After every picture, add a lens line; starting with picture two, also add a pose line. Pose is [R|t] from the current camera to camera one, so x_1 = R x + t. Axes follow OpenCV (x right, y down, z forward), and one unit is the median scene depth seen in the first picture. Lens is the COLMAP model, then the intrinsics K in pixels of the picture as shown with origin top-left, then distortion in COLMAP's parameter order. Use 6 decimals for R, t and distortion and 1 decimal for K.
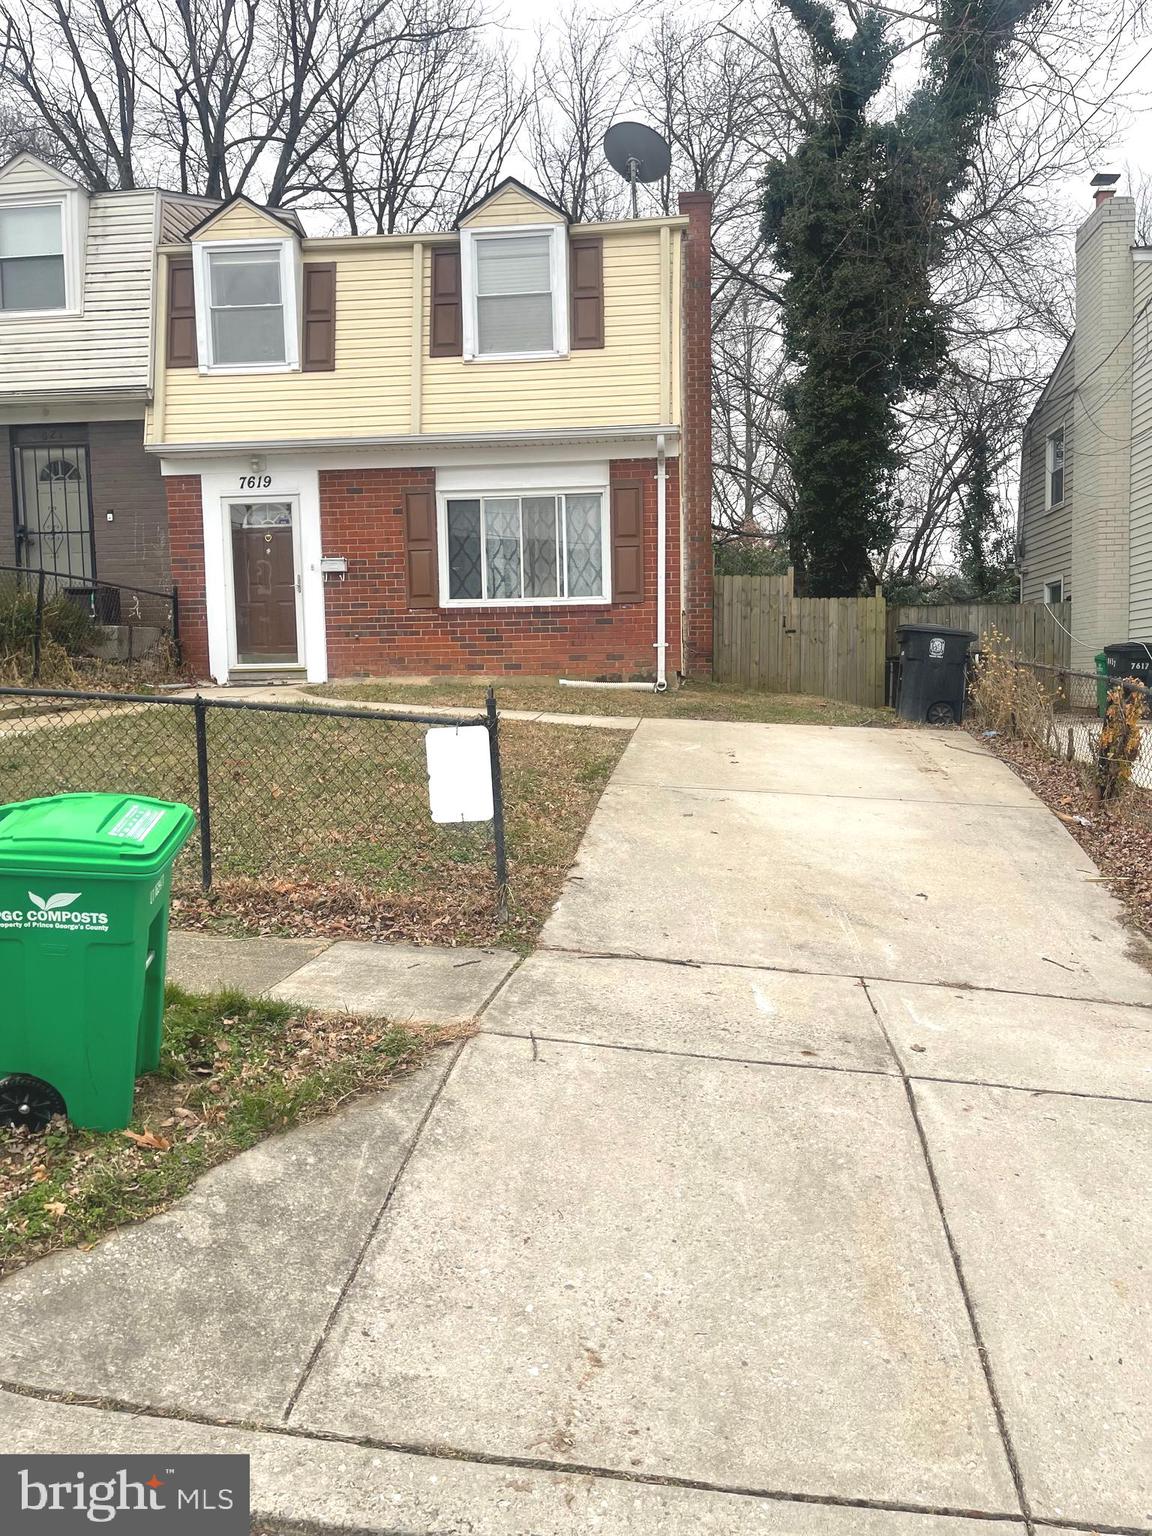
lens RADIAL K [[1176.7, 0, 586.4], [0, 1176.7, 764.9], [0, 0, 1]] dist [0.036369, -0.001604]
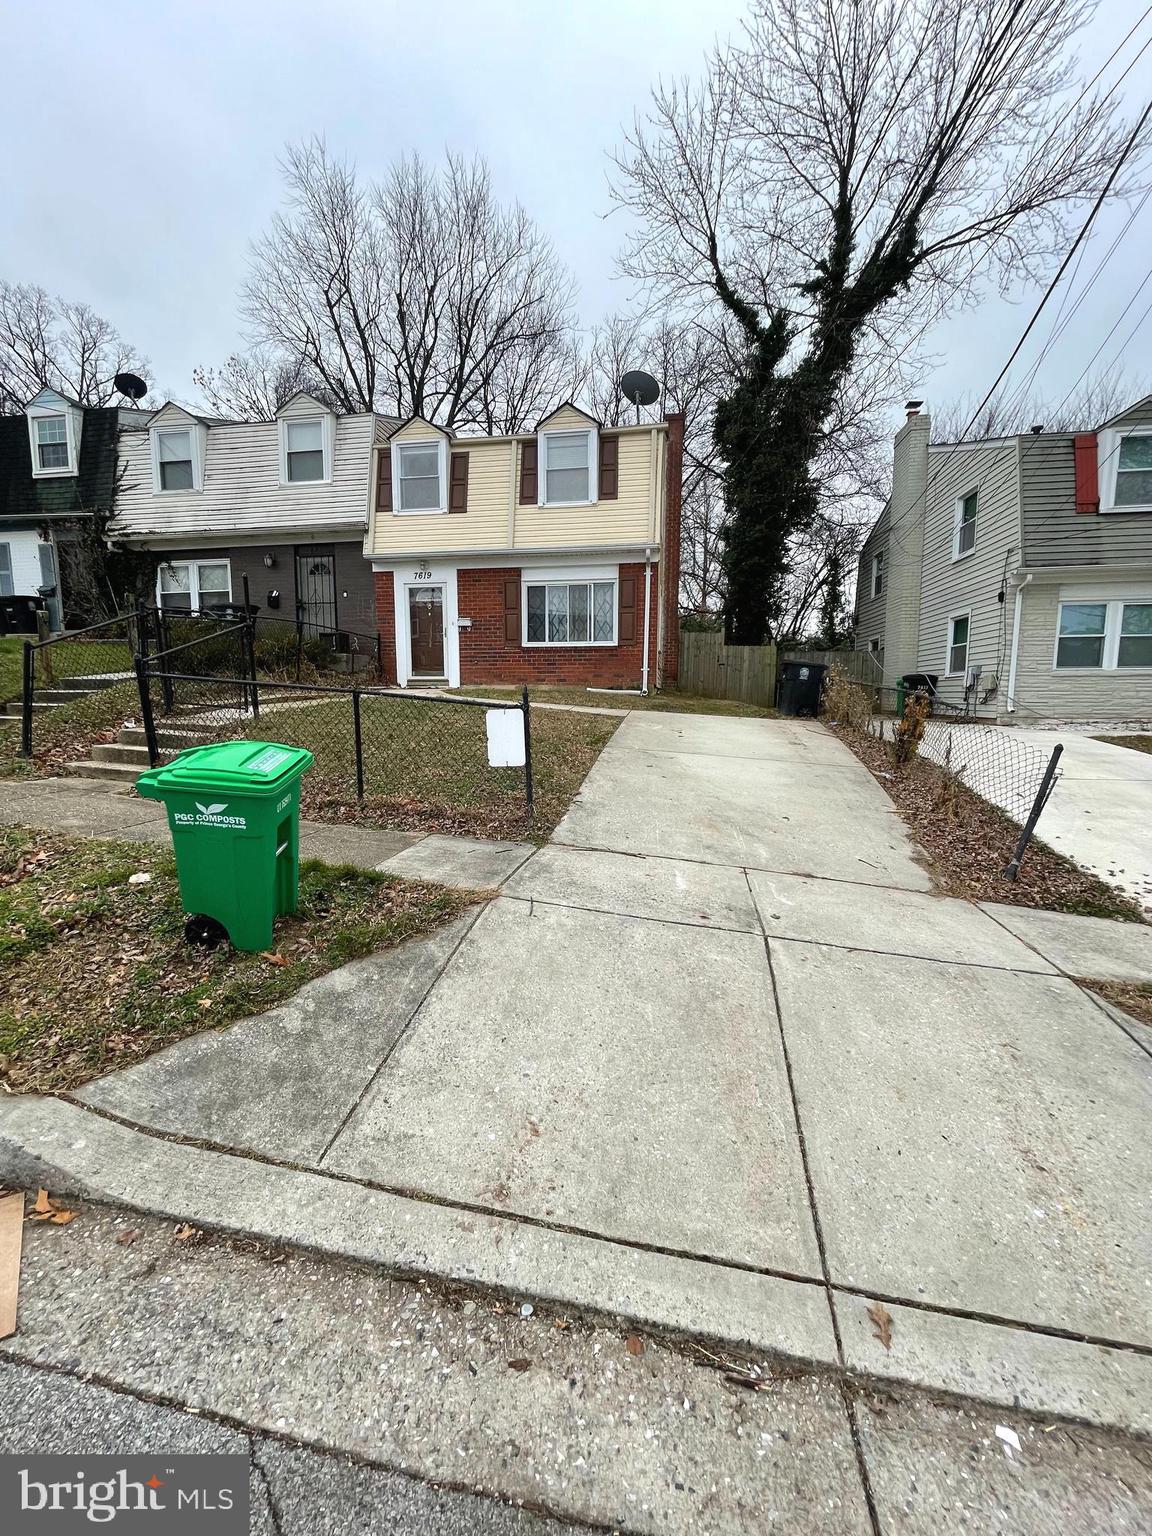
lens RADIAL K [[627.4, 0, 569.3], [0, 627.4, 764.4], [0, 0, 1]] dist [0.001106, 0.000149]
pose [[0.997248, 0.027628, -0.068797, 0.018156], [-0.024645, 0.998735, 0.043841, 0.001839], [0.069921, -0.042025, 0.996667, 0.047690]]
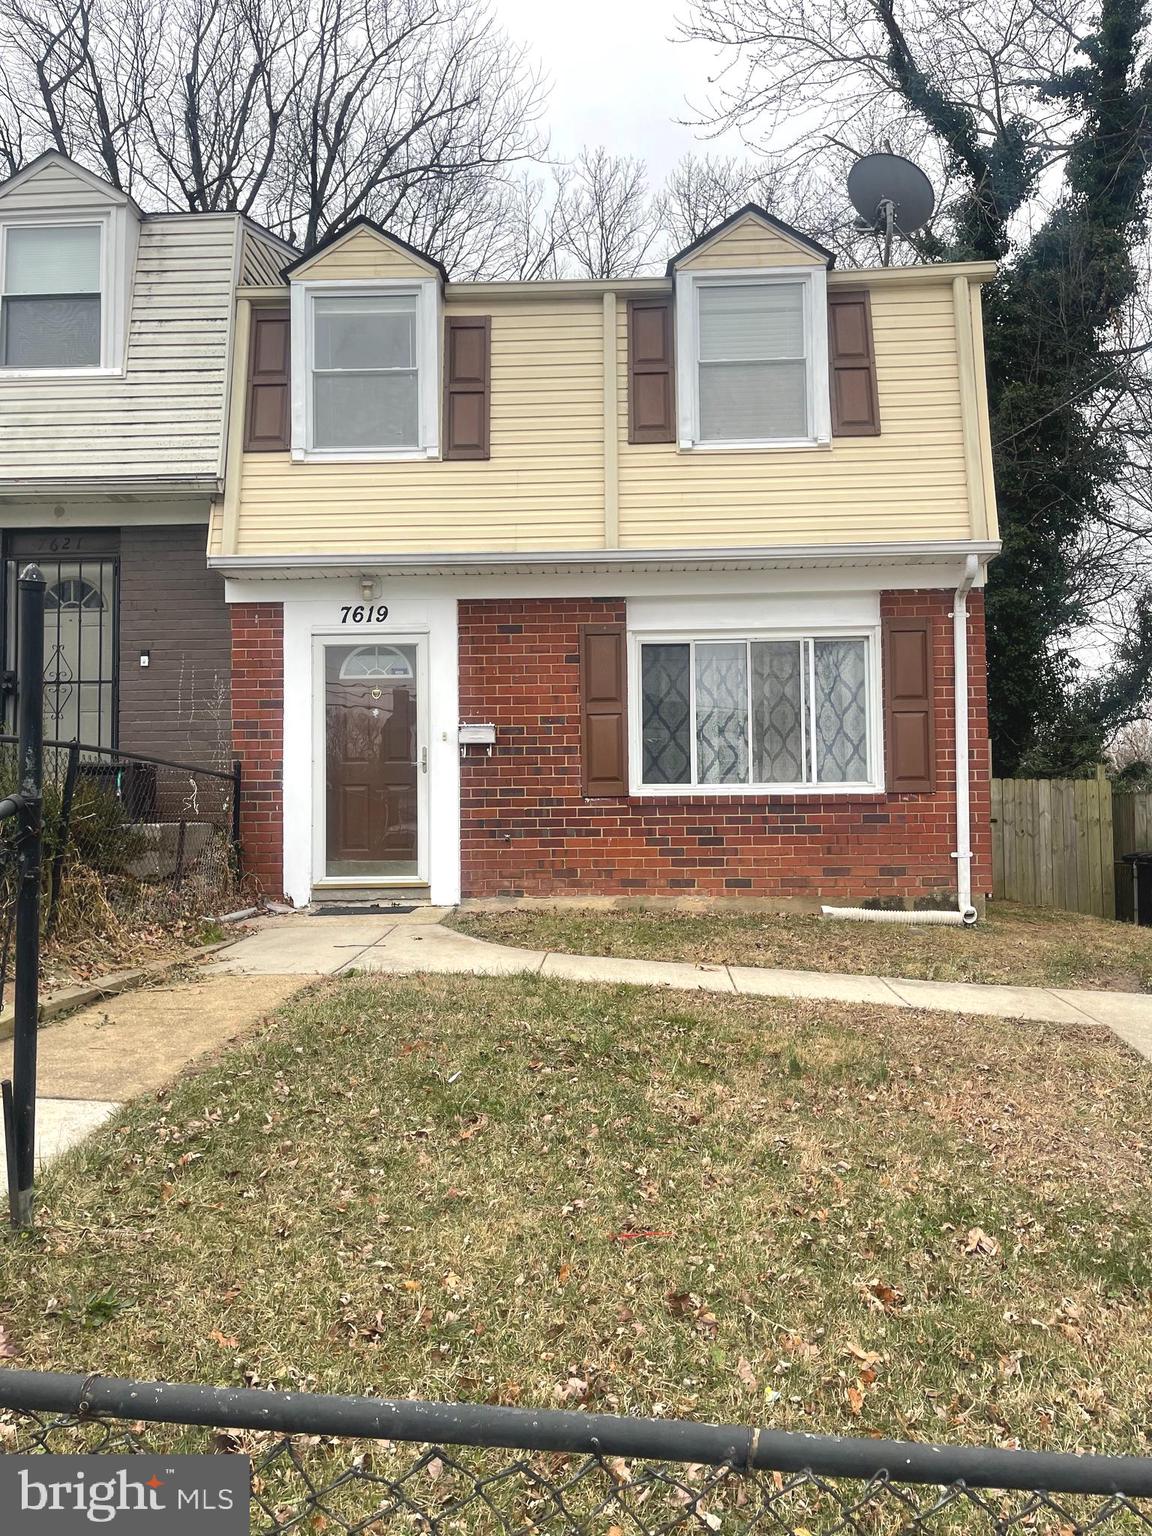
lens RADIAL K [[1158.6, 0, 573.8], [0, 1158.6, 768.5], [0, 0, 1]] dist [0.079376, -0.092787]
pose [[0.997847, 0.010198, 0.064782, -0.204364], [-0.001524, 0.991174, -0.132560, -0.060758], [-0.065563, 0.132176, 0.989056, 0.336428]]
